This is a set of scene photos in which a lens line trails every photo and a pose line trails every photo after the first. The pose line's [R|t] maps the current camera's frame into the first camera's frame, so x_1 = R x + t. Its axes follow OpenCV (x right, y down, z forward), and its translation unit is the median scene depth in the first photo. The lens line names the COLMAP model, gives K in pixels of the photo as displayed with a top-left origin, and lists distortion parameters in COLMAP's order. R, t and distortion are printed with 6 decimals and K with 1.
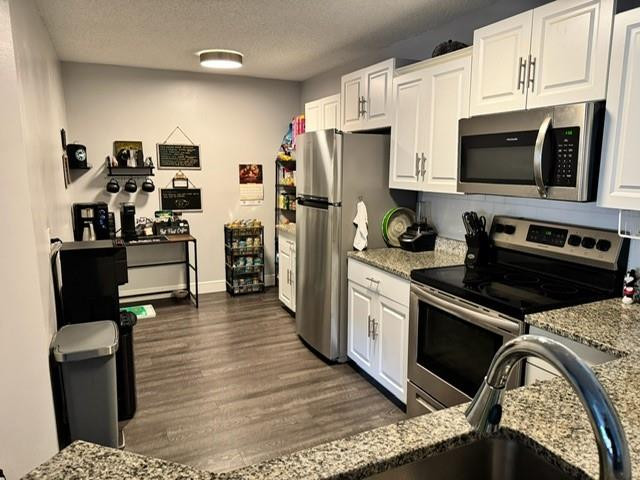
lens RADIAL K [[444.1, 0, 323.7], [0, 444.1, 241.5], [0, 0, 1]] dist [0.066631, -0.075082]
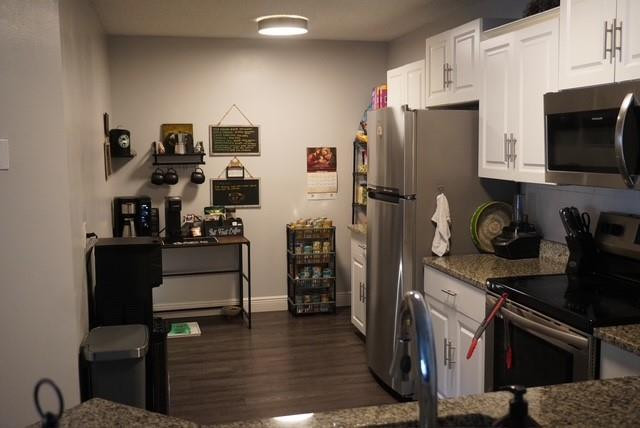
lens RADIAL K [[648.7, 0, 323.8], [0, 648.7, 210.1], [0, 0, 1]] dist [-0.004394, 0.000000]
pose [[0.979581, 0.005384, -0.200977, 0.110006], [-0.019357, 0.997523, -0.067629, 0.020220], [0.200115, 0.070138, 0.977259, -0.165862]]
